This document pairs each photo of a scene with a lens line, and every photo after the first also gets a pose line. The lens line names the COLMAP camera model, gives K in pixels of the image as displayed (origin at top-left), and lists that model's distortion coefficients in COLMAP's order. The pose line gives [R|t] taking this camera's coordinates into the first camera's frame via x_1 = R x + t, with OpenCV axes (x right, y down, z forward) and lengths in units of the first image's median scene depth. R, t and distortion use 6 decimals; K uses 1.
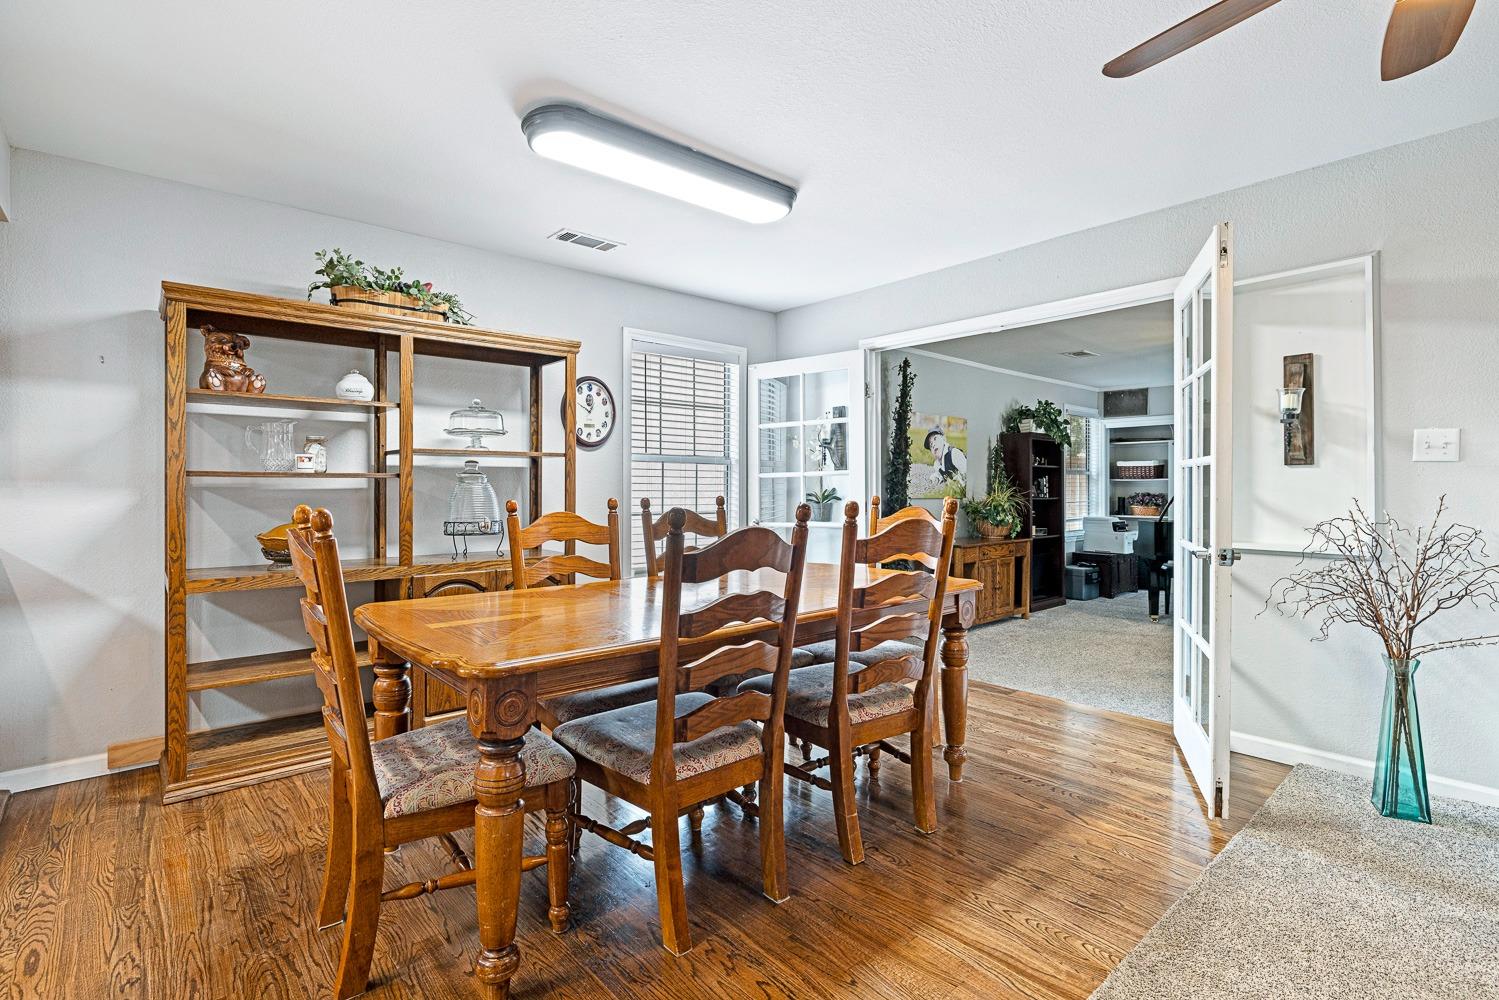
lens RADIAL K [[716.6, 0, 749.3], [0, 716.6, 489.4], [0, 0, 1]] dist [0.001269, -0.000042]
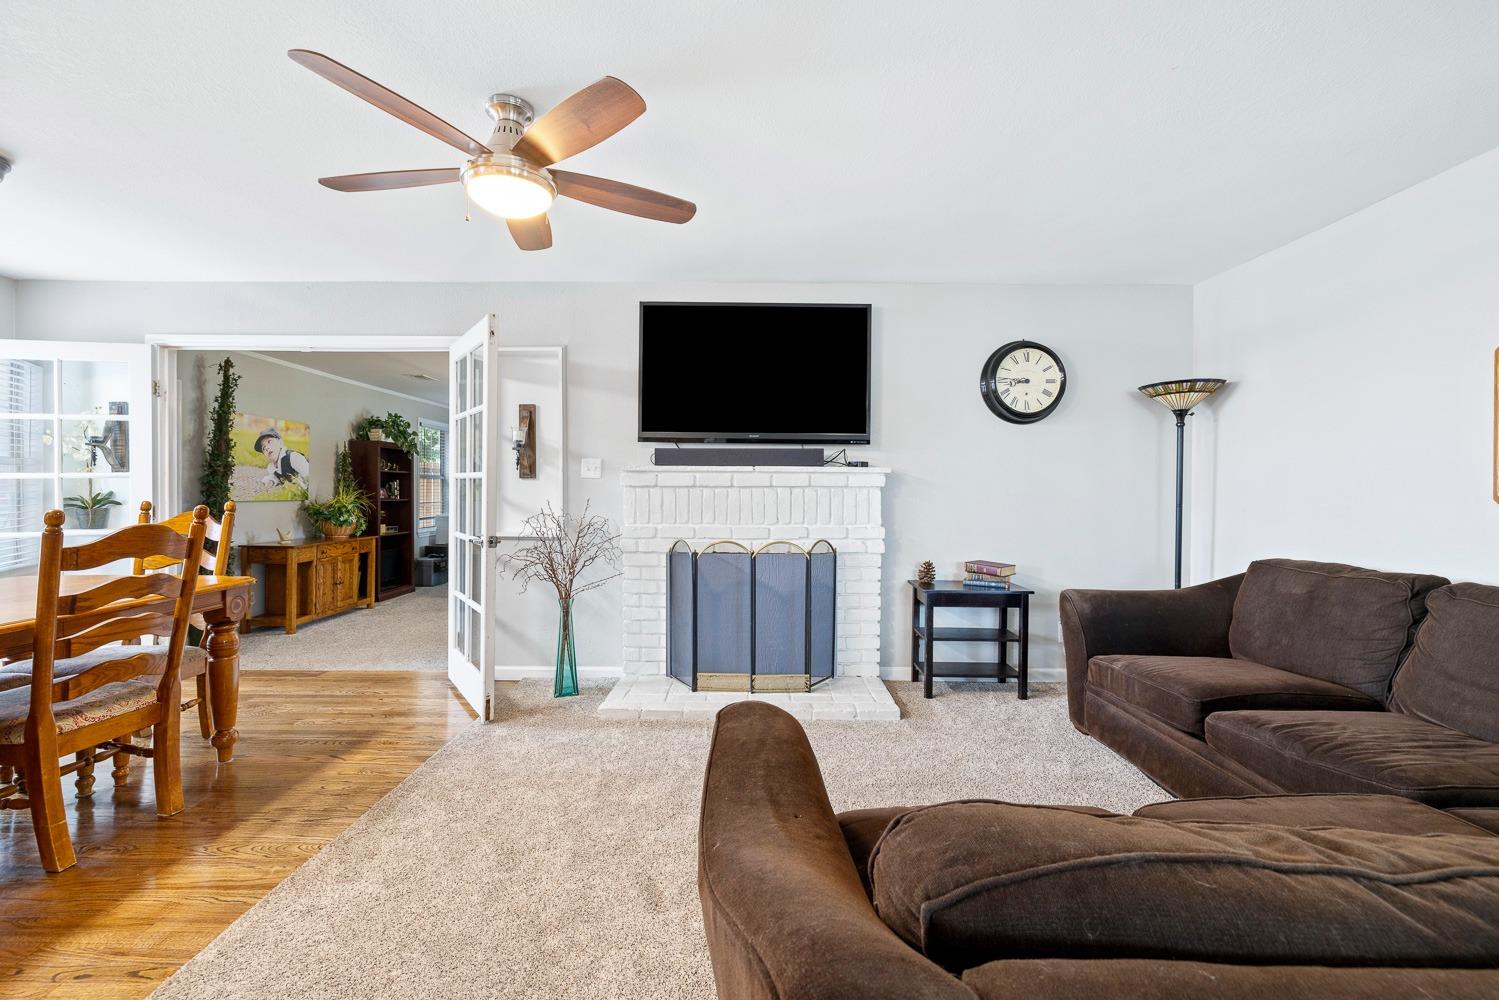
lens RADIAL K [[636.5, 0, 756.5], [0, 636.5, 490.1], [0, 0, 1]] dist [0.001125, 0.000051]
pose [[0.660447, 0.003747, 0.750863, 0.081351], [-0.004262, 0.999990, -0.001241, -0.009164], [-0.750860, -0.002380, 0.660457, -0.220699]]
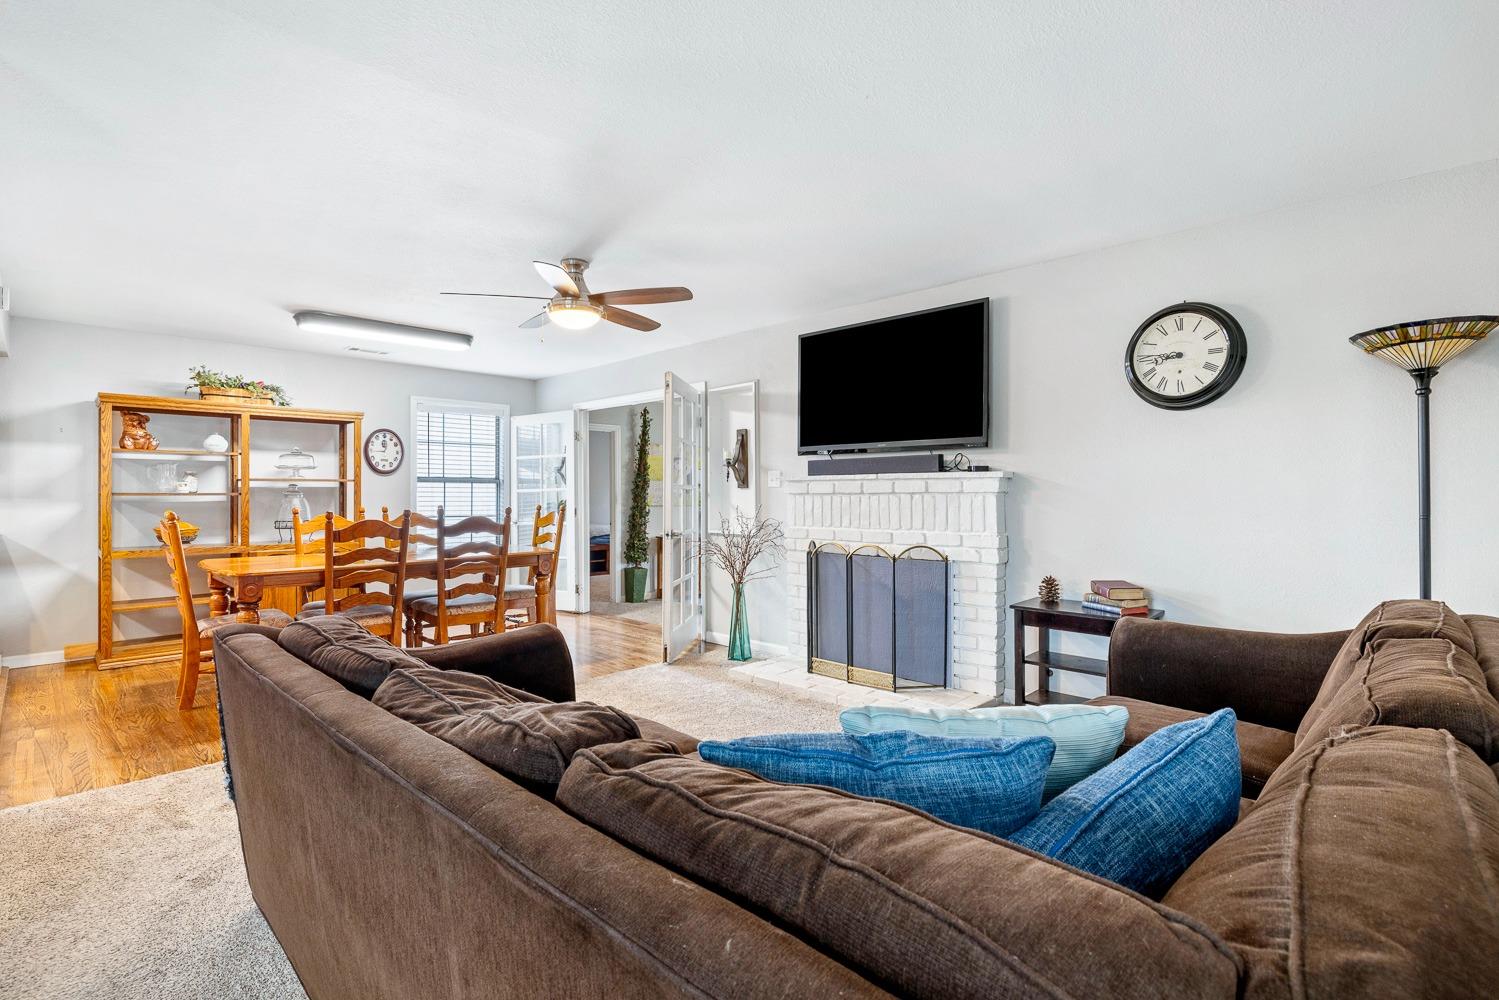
lens RADIAL K [[713.3, 0, 753.9], [0, 713.3, 493.1], [0, 0, 1]] dist [0.000931, 0.000134]
pose [[0.997277, -0.001626, 0.073733, 0.622052], [0.001921, 0.999990, -0.003930, -0.012485], [-0.073725, 0.004061, 0.997270, -0.815498]]
